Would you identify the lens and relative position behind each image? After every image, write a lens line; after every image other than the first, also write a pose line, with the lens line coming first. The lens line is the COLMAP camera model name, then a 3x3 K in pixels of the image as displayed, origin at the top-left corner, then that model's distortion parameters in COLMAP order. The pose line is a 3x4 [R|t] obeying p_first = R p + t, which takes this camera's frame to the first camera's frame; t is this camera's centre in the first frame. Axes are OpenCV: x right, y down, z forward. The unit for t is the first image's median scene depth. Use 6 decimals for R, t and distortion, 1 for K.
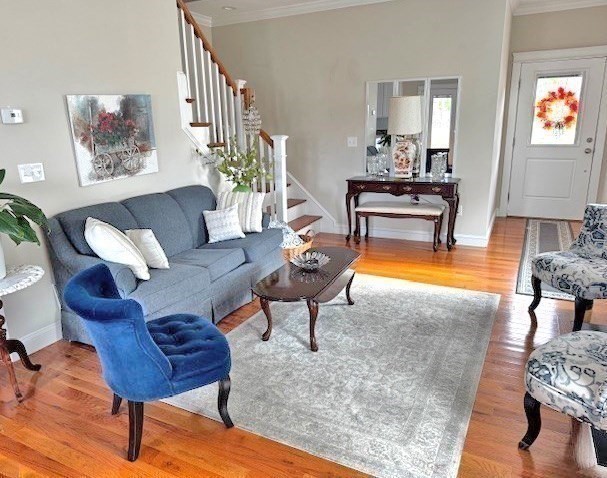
lens RADIAL K [[452.2, 0, 287.0], [0, 452.2, 237.9], [0, 0, 1]] dist [0.008808, 0.003133]
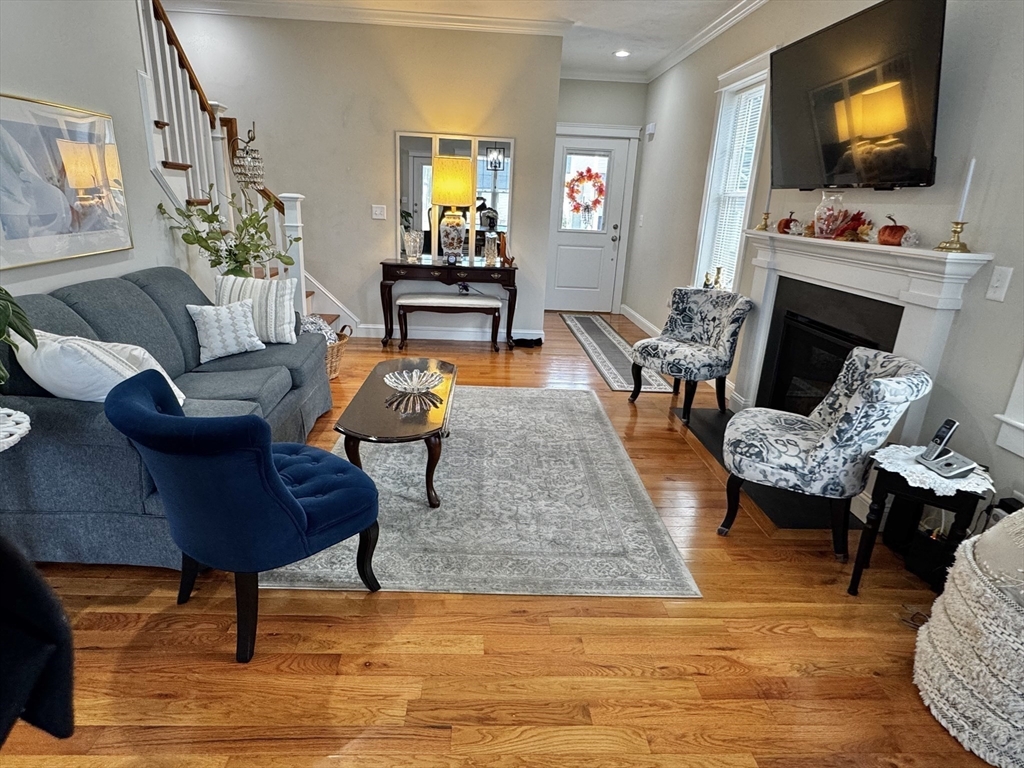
lens RADIAL K [[564.4, 0, 516.3], [0, 564.4, 378.1], [0, 0, 1]] dist [0.006142, -0.001327]
pose [[0.860818, -0.088464, 0.501165, -0.196361], [0.061202, 0.995624, 0.070622, 0.009913], [-0.505219, -0.030121, 0.862465, 0.089563]]
